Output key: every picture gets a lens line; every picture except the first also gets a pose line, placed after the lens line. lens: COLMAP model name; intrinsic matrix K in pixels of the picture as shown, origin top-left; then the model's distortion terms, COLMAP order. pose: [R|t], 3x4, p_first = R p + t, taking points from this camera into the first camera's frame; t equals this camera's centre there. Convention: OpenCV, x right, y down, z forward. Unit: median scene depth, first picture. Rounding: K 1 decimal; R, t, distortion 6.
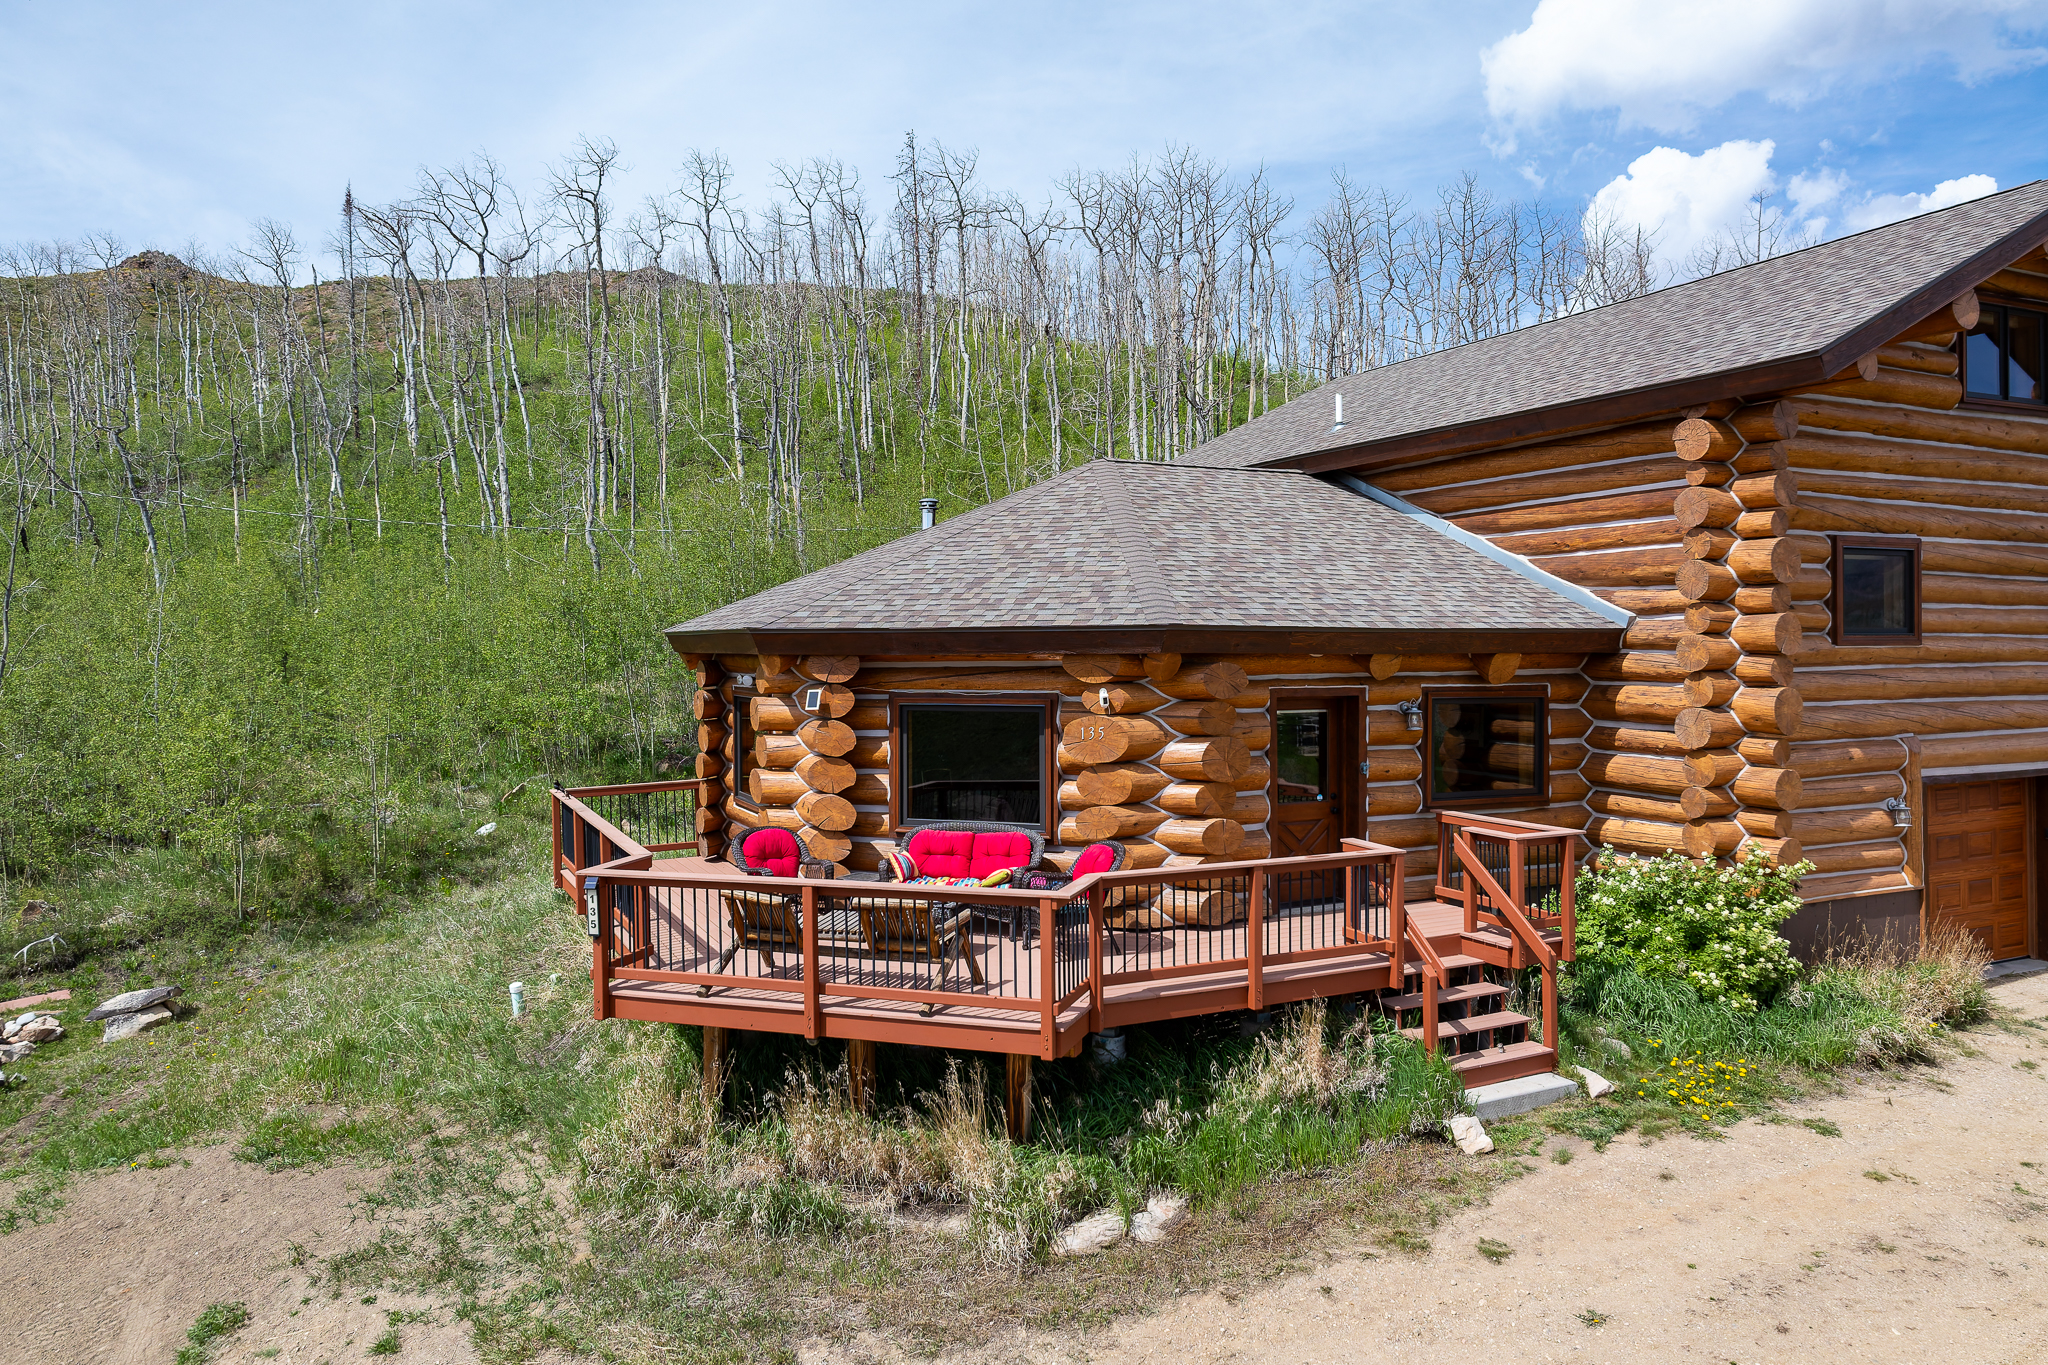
lens RADIAL K [[1356.4, 0, 1021.2], [0, 1356.4, 643.2], [0, 0, 1]] dist [0.001476, -0.000896]
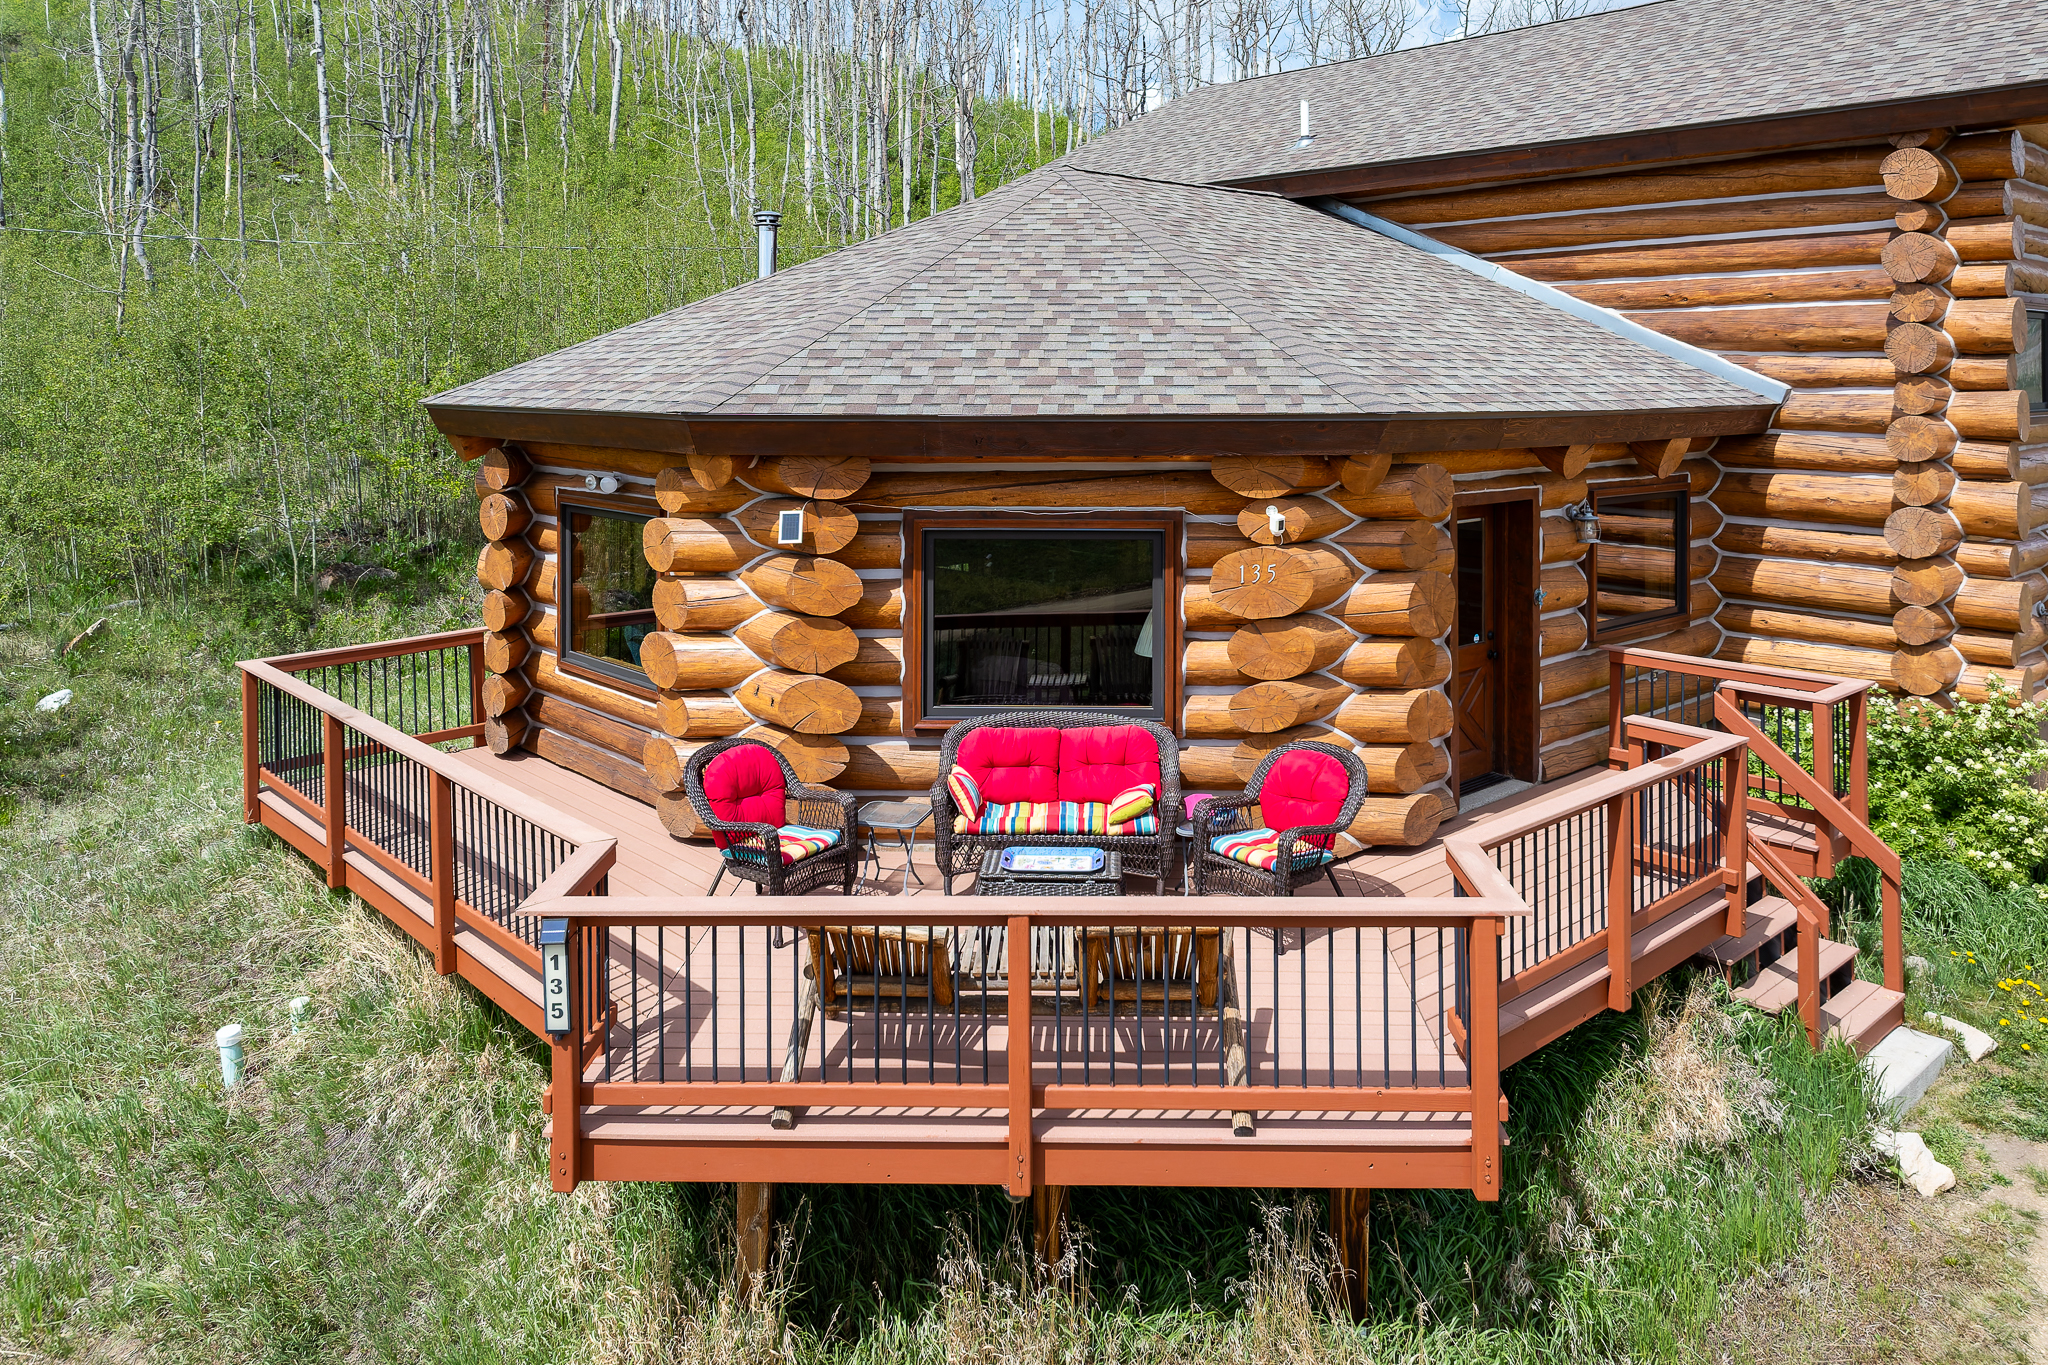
lens RADIAL K [[1454.3, 0, 1063.4], [0, 1454.3, 356.1], [0, 0, 1]] dist [0.002090, -0.001396]
pose [[0.954842, 0.005755, 0.297057, -0.232468], [-0.001500, 0.999893, -0.014551, -0.027743], [-0.297109, 0.013449, 0.954749, 0.319005]]
